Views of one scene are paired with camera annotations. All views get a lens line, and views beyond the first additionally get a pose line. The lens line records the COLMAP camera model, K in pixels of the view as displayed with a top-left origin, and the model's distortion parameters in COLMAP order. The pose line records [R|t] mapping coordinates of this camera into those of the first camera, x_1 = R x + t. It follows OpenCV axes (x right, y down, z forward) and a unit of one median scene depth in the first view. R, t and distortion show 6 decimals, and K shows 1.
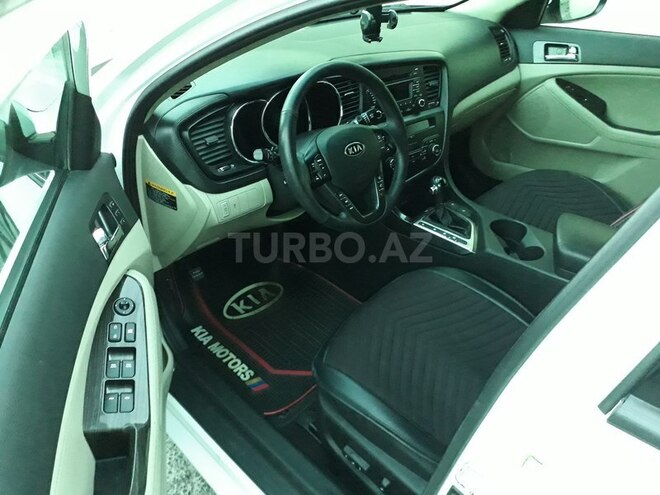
lens RADIAL K [[524.3, 0, 330.1], [0, 524.3, 246.4], [0, 0, 1]] dist [0.046871, -0.067330]
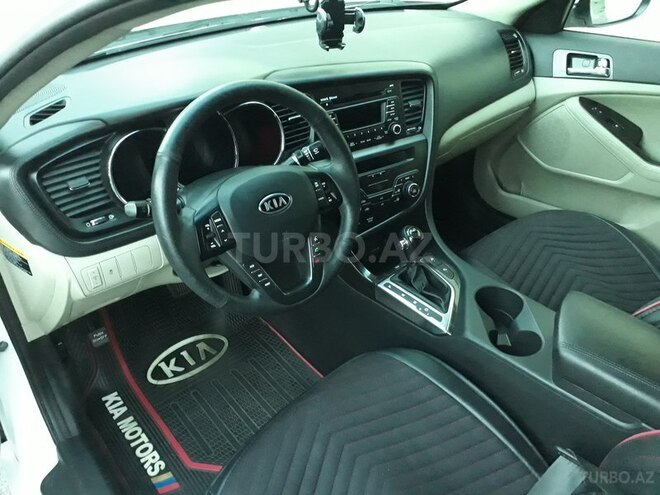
lens RADIAL K [[524.3, 0, 330.0], [0, 524.3, 249.1], [0, 0, 1]] dist [0.046871, -0.067330]
pose [[0.997736, 0.045140, -0.049856, 0.125686], [-0.044215, 0.998832, 0.019505, -0.109313], [0.050678, -0.017257, 0.998566, 0.223022]]
